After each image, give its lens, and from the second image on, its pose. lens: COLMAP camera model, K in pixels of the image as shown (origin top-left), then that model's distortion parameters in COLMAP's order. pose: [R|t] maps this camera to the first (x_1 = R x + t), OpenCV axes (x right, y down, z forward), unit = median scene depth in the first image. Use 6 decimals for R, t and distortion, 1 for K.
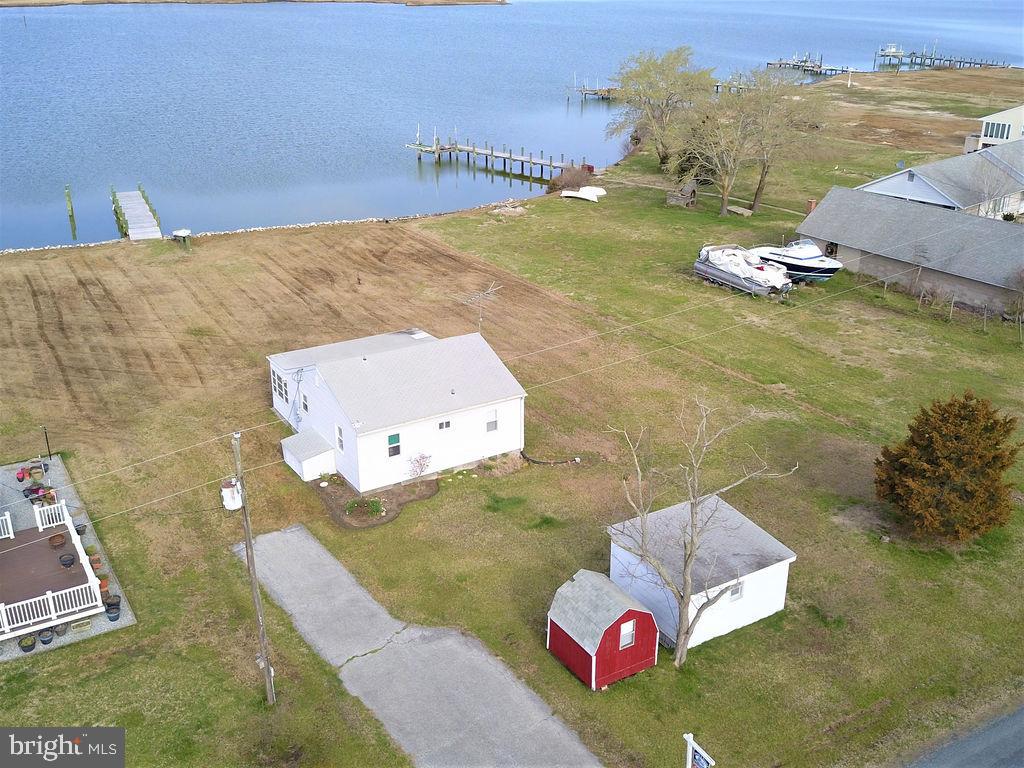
lens RADIAL K [[1005.1, 0, 512.0], [0, 1005.1, 384.0], [0, 0, 1]] dist [0.068613, -0.206388]
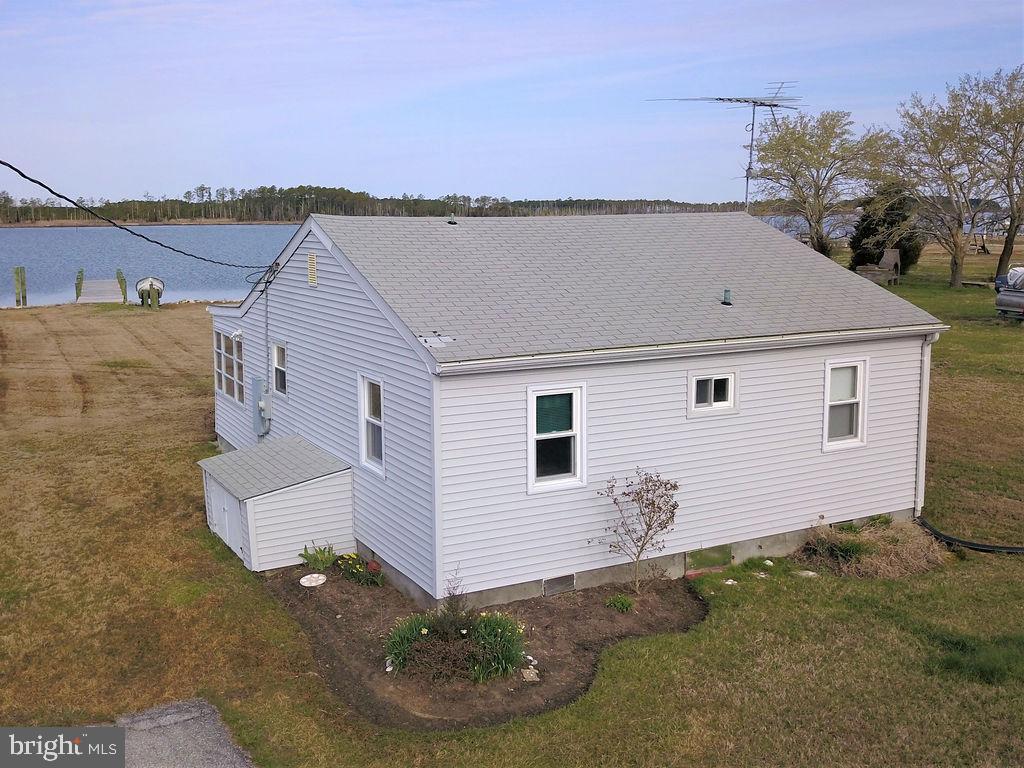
lens RADIAL K [[1035.3, 0, 451.9], [0, 1035.3, 315.5], [0, 0, 1]] dist [0.015557, -0.005420]
pose [[0.995597, 0.000803, -0.093730, -0.113747], [-0.027998, 0.956858, -0.289205, 0.109913], [0.089454, 0.290556, 0.952667, 0.670774]]
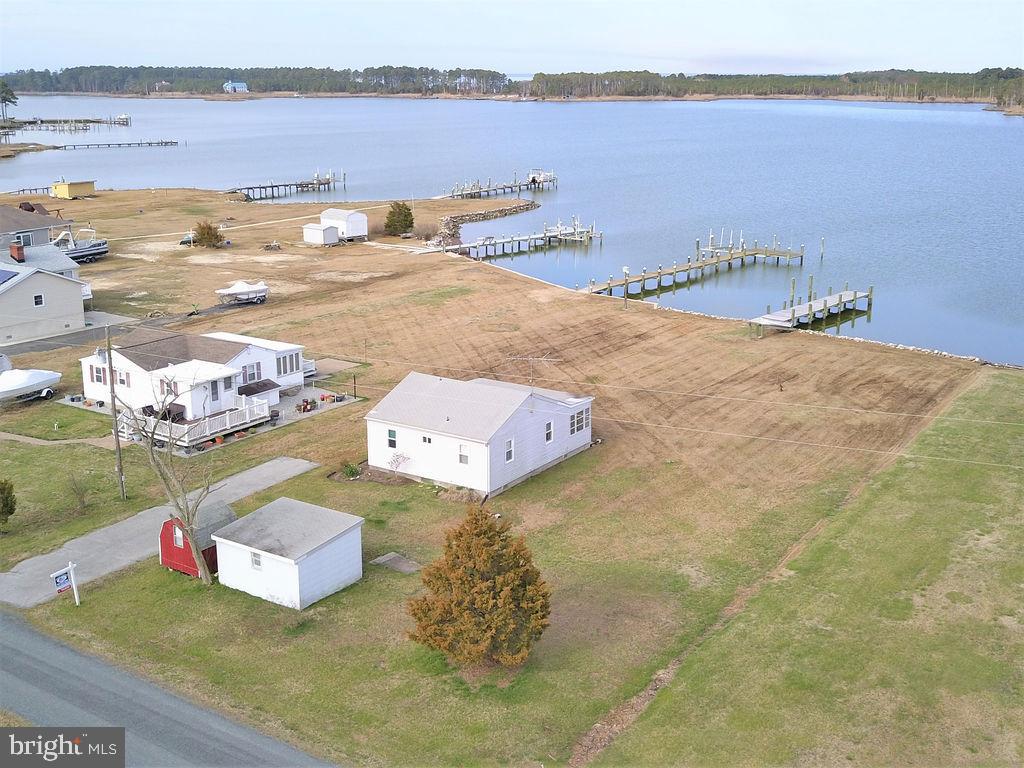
lens RADIAL K [[1153.6, 0, 512.0], [0, 1153.6, 384.0], [0, 0, 1]] dist [0.179382, -0.659310]
pose [[0.420662, 0.231665, -0.877140, 1.171563], [-0.348354, 0.933976, 0.079611, -0.167967], [0.837671, 0.272066, 0.473589, 0.390933]]
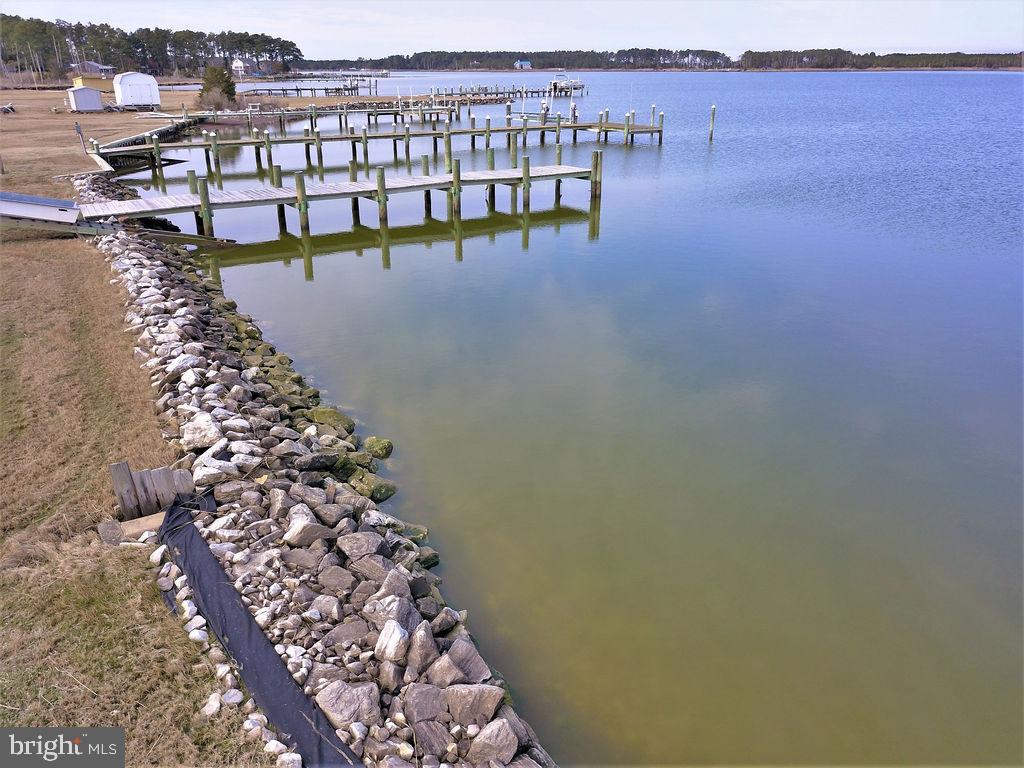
lens RADIAL K [[770.3, 0, 496.4], [0, 770.3, 384.2], [0, 0, 1]] dist [0.004334, -0.002177]
pose [[0.132755, 0.375566, -0.917238, -0.073103], [-0.375795, 0.875405, 0.304047, -0.436953], [0.917144, 0.304330, 0.257351, 2.021002]]
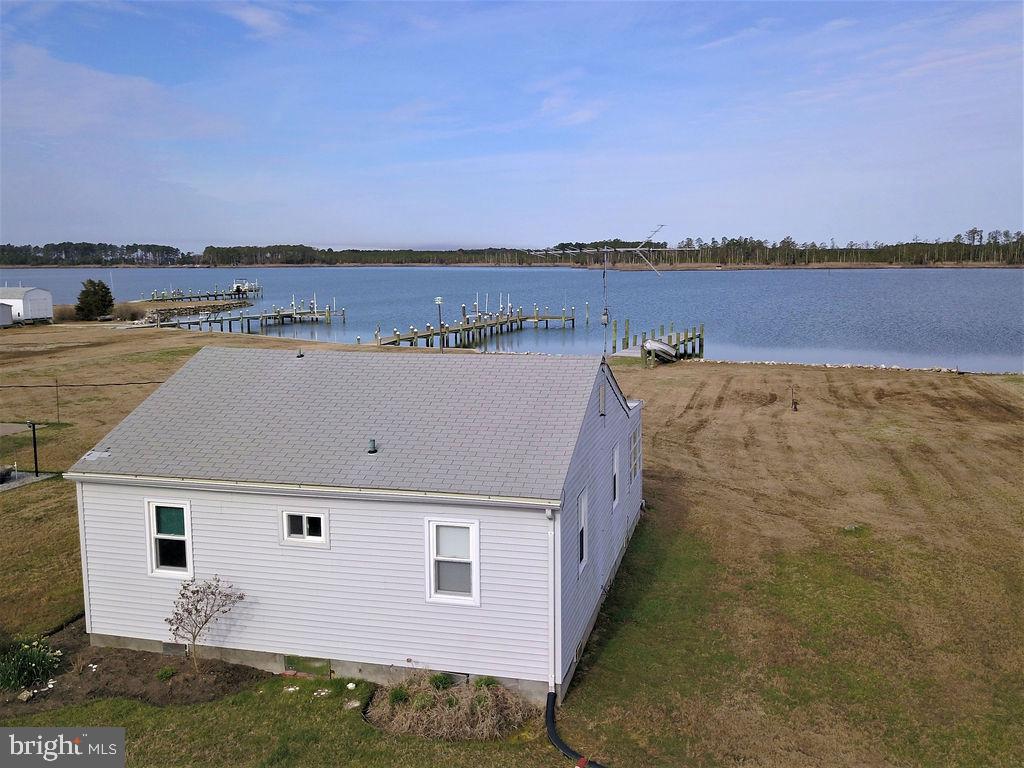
lens RADIAL K [[936.2, 0, 510.1], [0, 936.2, 376.8], [0, 0, 1]] dist [0.016877, -0.029973]
pose [[0.695793, 0.085269, -0.713162, 0.212459], [-0.269598, 0.951331, -0.149286, 0.020274], [0.665724, 0.296140, 0.684918, 0.785920]]
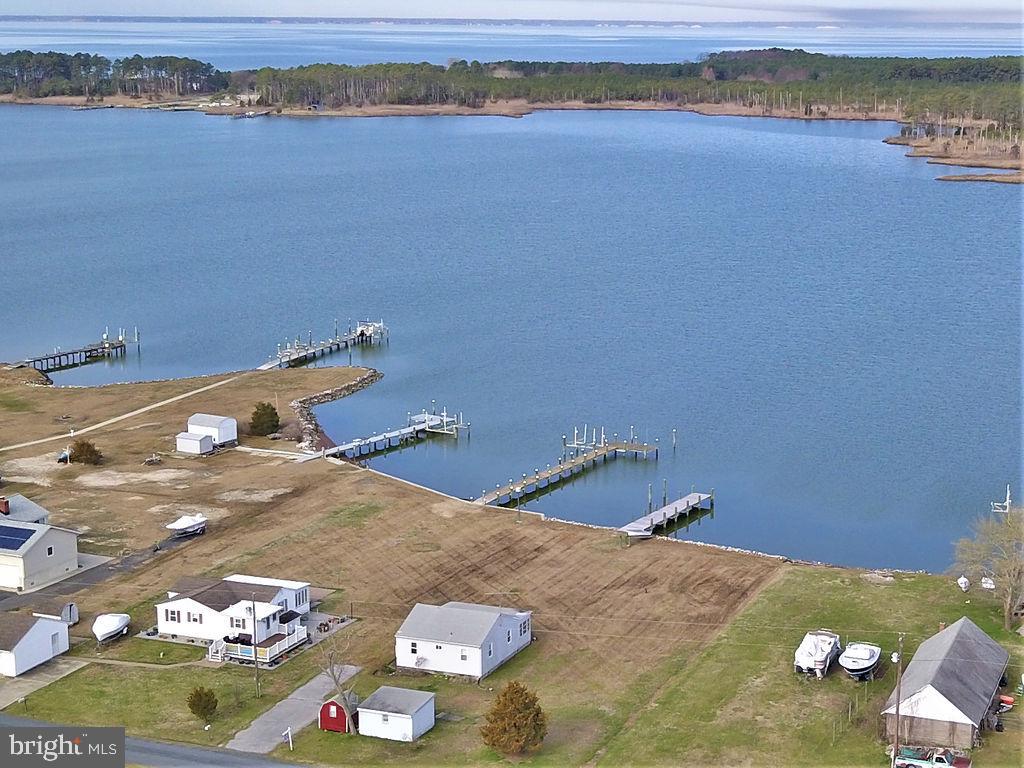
lens RADIAL K [[1853.5, 0, 627.4], [0, 1853.5, 385.4], [0, 0, 1]] dist [0.276123, -1.659256]
pose [[0.612247, 0.151503, -0.776016, 2.912721], [-0.306834, 0.950079, -0.056595, -0.353132], [0.728702, 0.272759, 0.628169, -1.184338]]
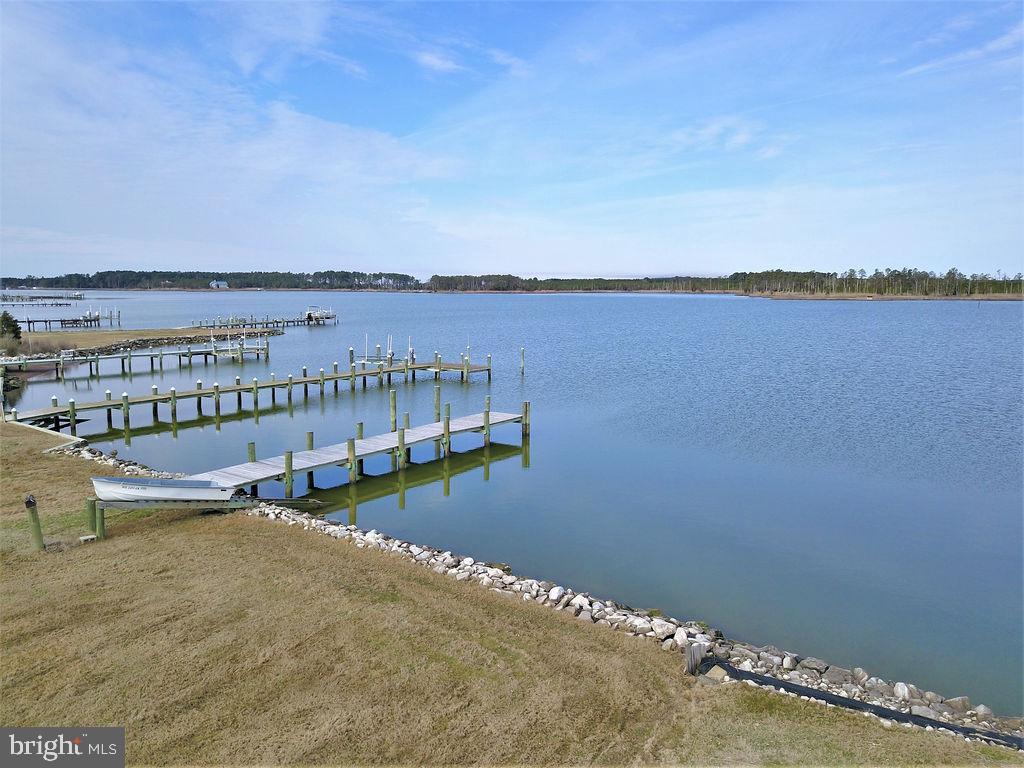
lens RADIAL K [[776.8, 0, 512.0], [0, 776.8, 384.0], [0, 0, 1]] dist [0.071137, -0.101475]
pose [[0.506635, 0.108657, -0.855287, -0.006318], [-0.333679, 0.939428, -0.078310, -0.383186], [0.794972, 0.325066, 0.512203, 1.716036]]
